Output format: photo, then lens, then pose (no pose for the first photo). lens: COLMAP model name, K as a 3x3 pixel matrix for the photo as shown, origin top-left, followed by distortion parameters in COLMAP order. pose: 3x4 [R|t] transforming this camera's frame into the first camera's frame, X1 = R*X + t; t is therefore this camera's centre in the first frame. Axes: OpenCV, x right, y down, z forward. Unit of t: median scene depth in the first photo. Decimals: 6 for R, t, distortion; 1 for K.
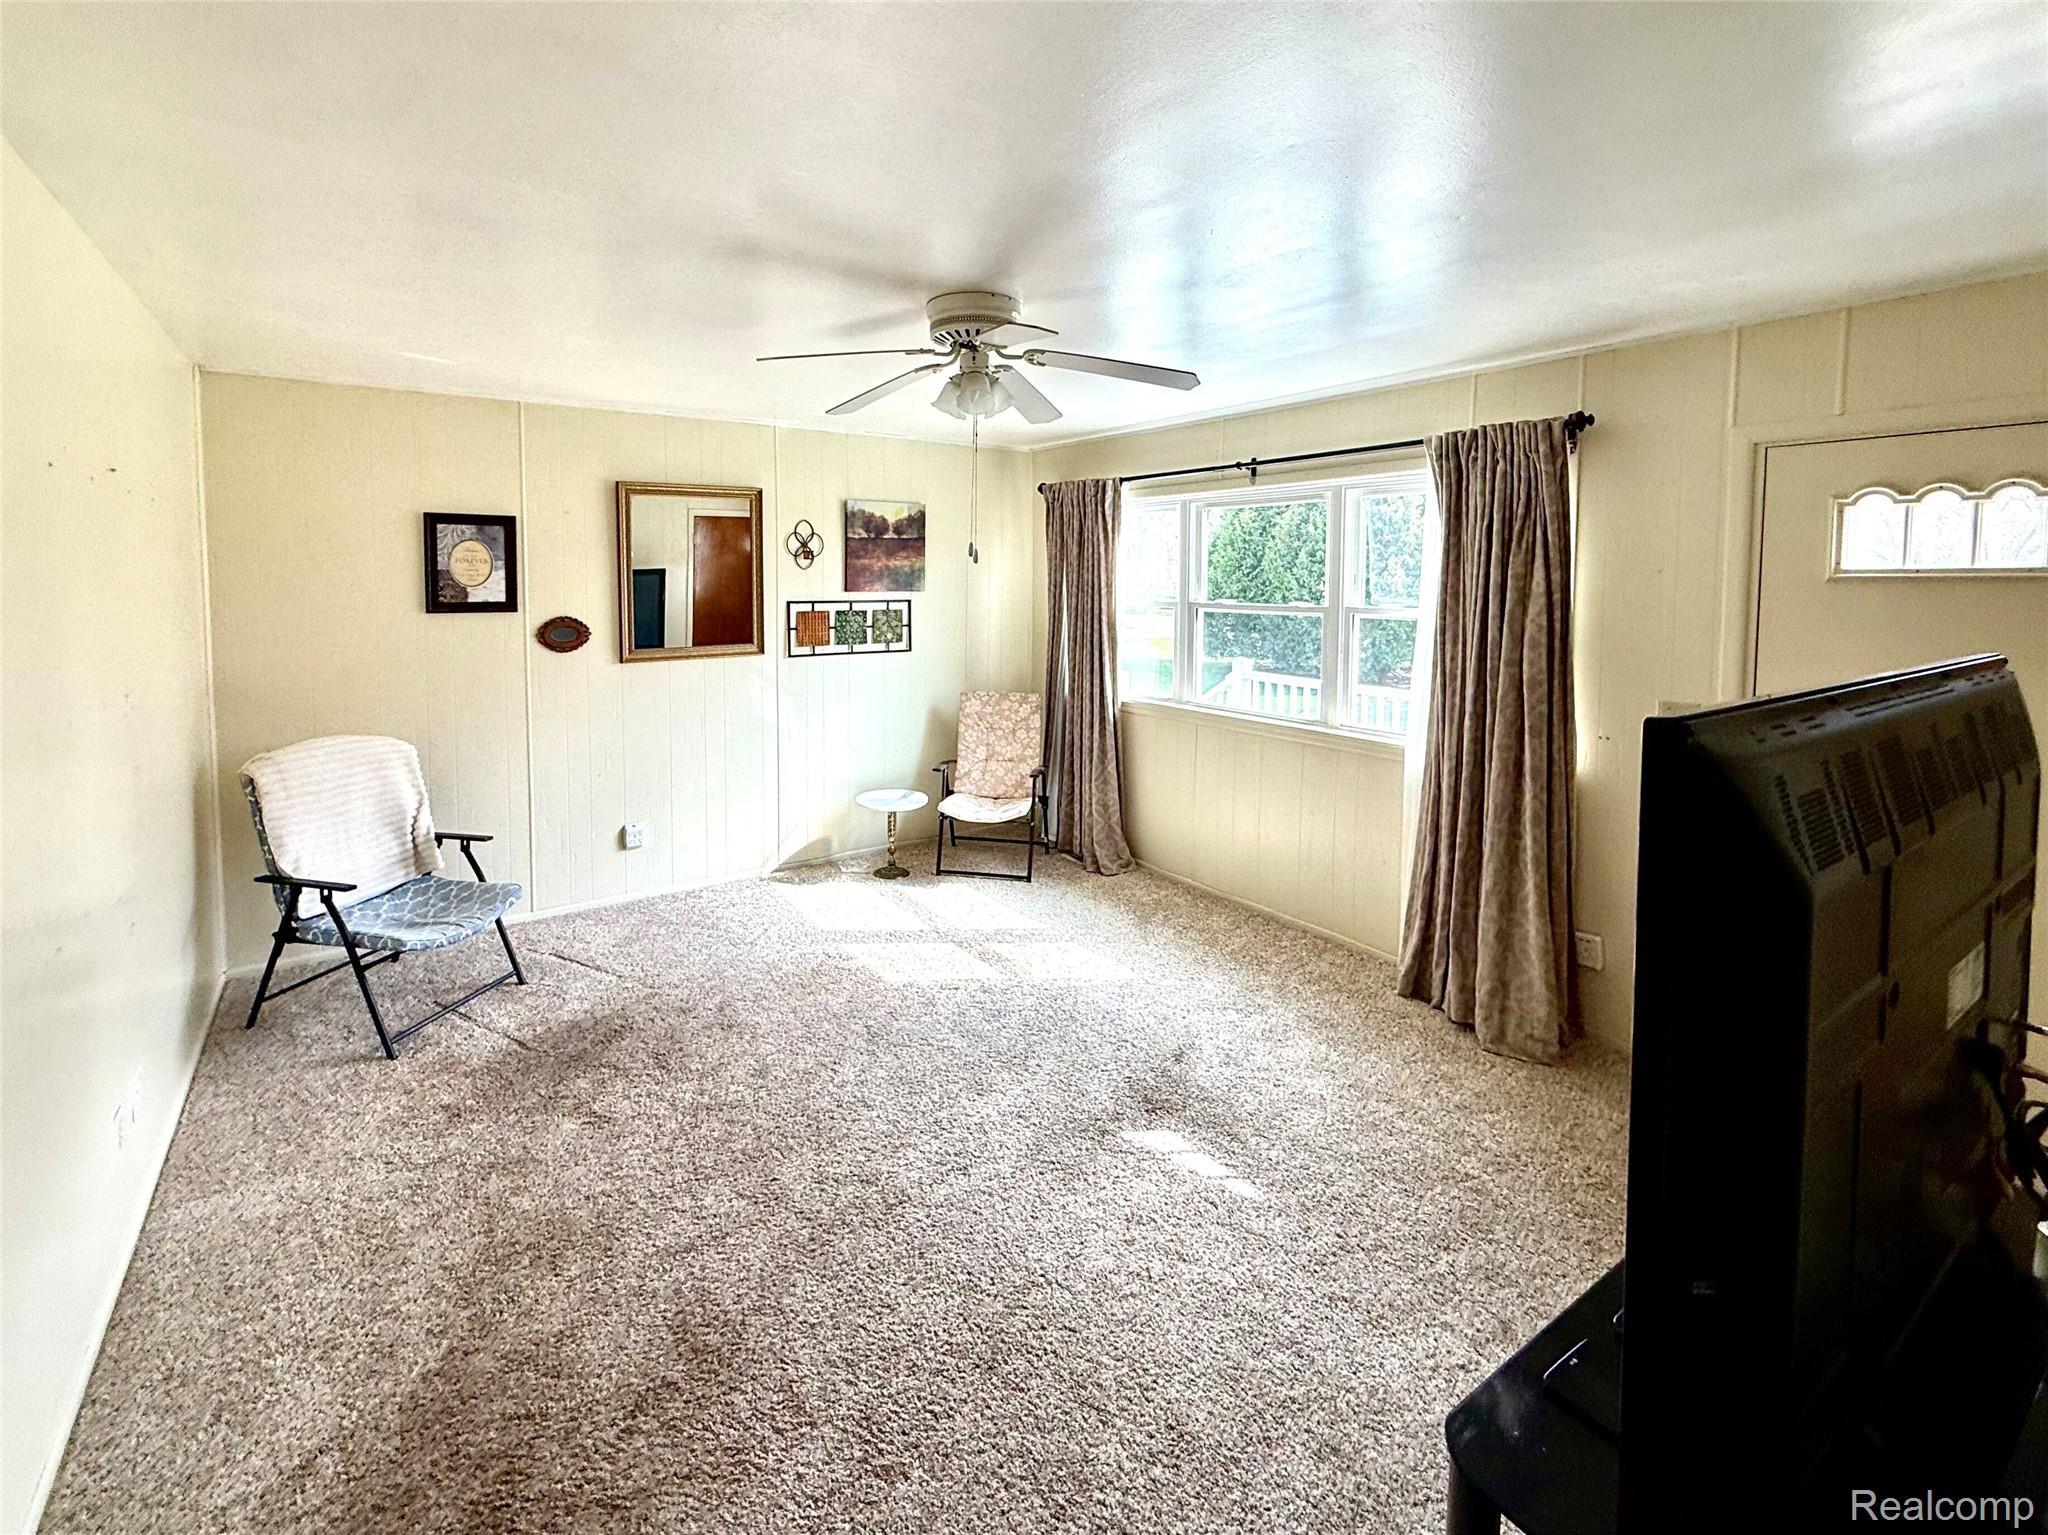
lens RADIAL K [[811.6, 0, 1024.0], [0, 811.6, 767.5], [0, 0, 1]] dist [0.014156, -0.000092]
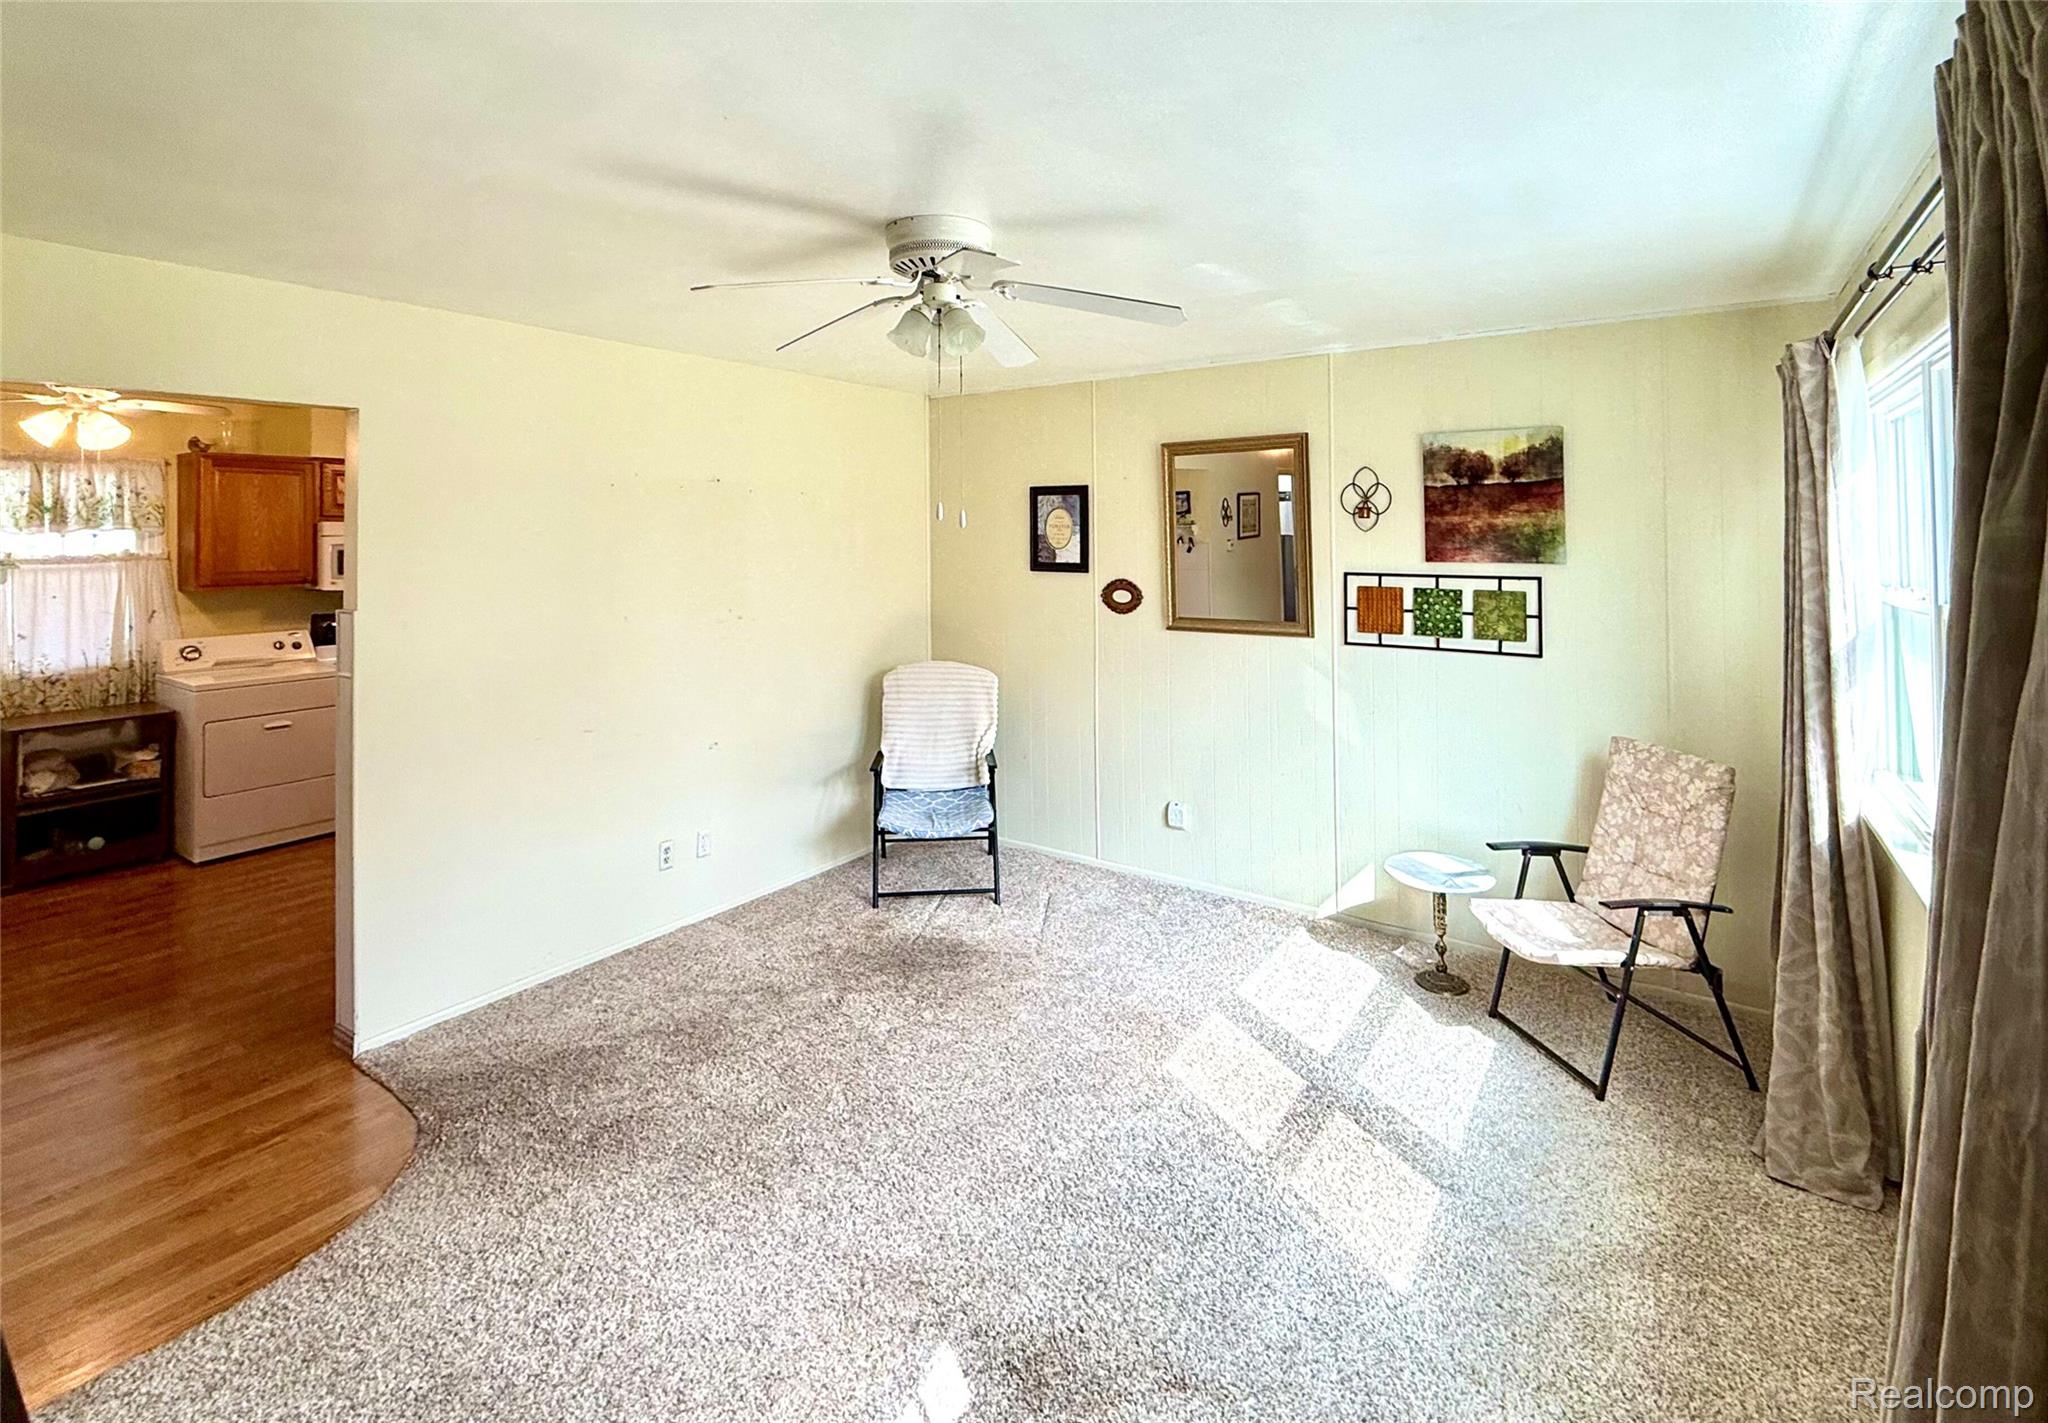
lens RADIAL K [[1010.6, 0, 1024.0], [0, 1010.6, 711.5], [0, 0, 1]] dist [0.000172, 0.000123]
pose [[0.345560, 0.161290, -0.924432, 0.495621], [-0.216095, 0.972320, 0.088867, -0.093556], [0.913176, 0.169056, 0.370849, 0.381527]]
